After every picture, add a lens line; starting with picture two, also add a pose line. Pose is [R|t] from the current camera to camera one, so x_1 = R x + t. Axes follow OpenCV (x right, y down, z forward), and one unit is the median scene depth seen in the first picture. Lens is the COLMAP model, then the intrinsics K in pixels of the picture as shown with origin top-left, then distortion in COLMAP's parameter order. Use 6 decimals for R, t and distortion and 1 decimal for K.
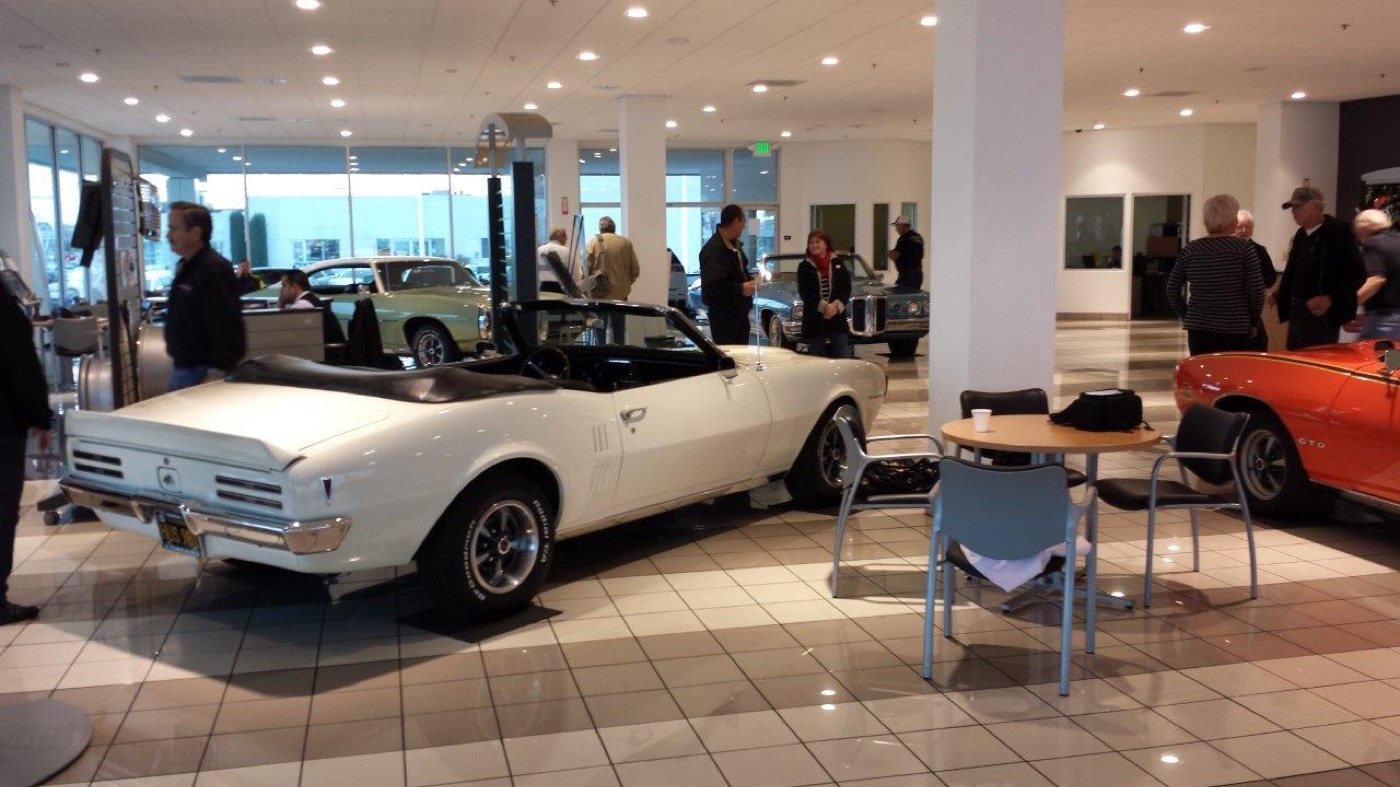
lens RADIAL K [[1300.6, 0, 704.2], [0, 1300.6, 404.3], [0, 0, 1]] dist [0.032360, 0.000000]
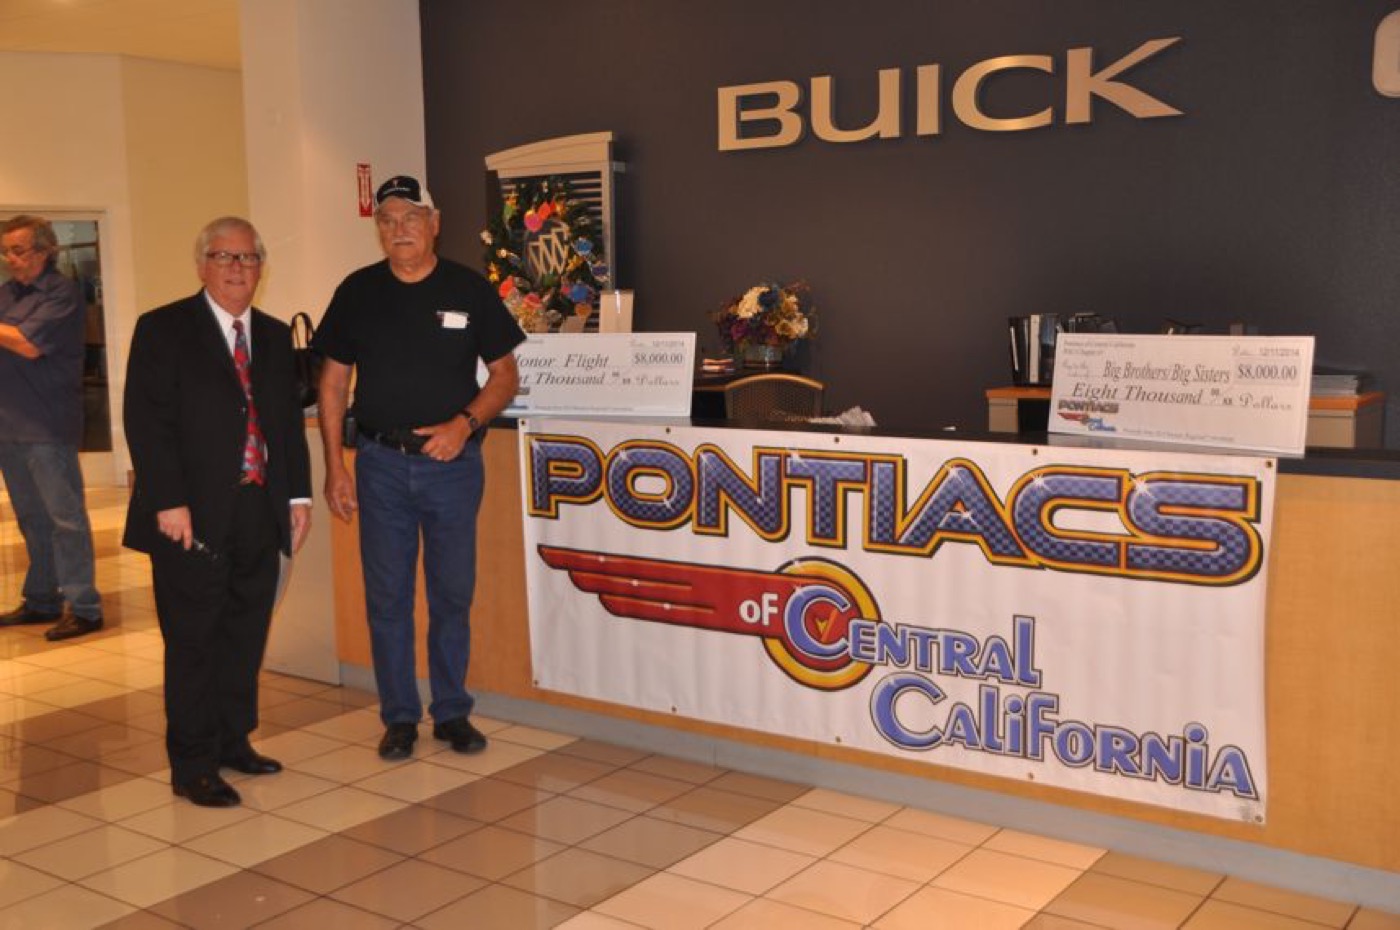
lens RADIAL K [[1486.4, 0, 698.3], [0, 1486.4, 465.8], [0, 0, 1]] dist [-0.006835, 0.000000]
pose [[0.761525, -0.076190, 0.643641, 0.717635], [0.088485, 0.995990, 0.013207, -0.228432], [-0.642067, 0.046895, 0.765213, 1.816200]]
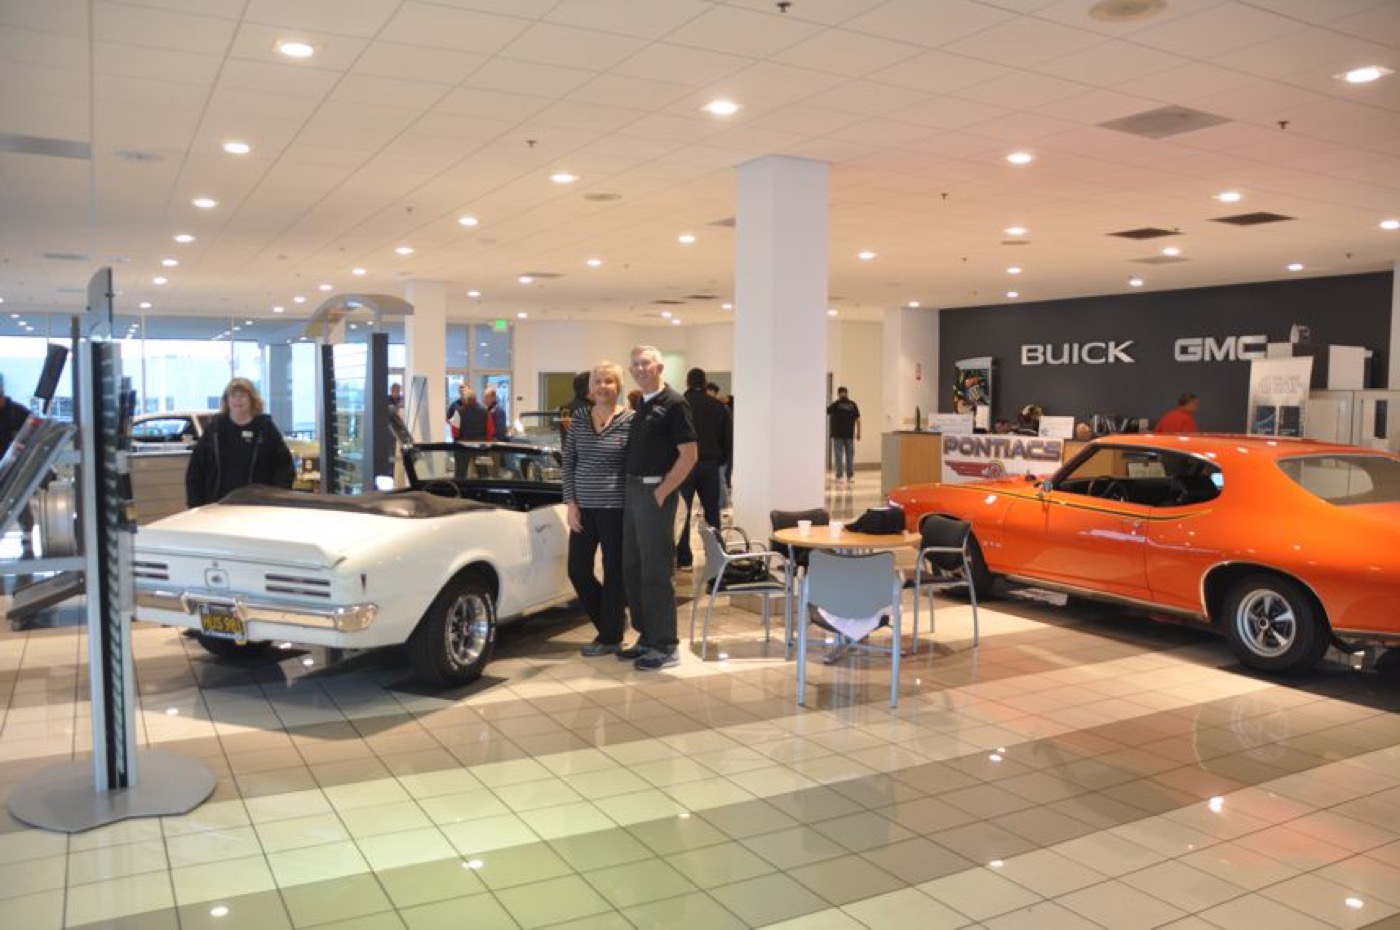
lens RADIAL K [[1109.0, 0, 697.0], [0, 1109.0, 470.0], [0, 0, 1]] dist [-0.123147, 0.055062]
pose [[0.964745, 0.002137, 0.263176, -0.216517], [0.014803, 0.997943, -0.062369, 0.022284], [-0.262768, 0.064066, 0.962730, -0.128671]]
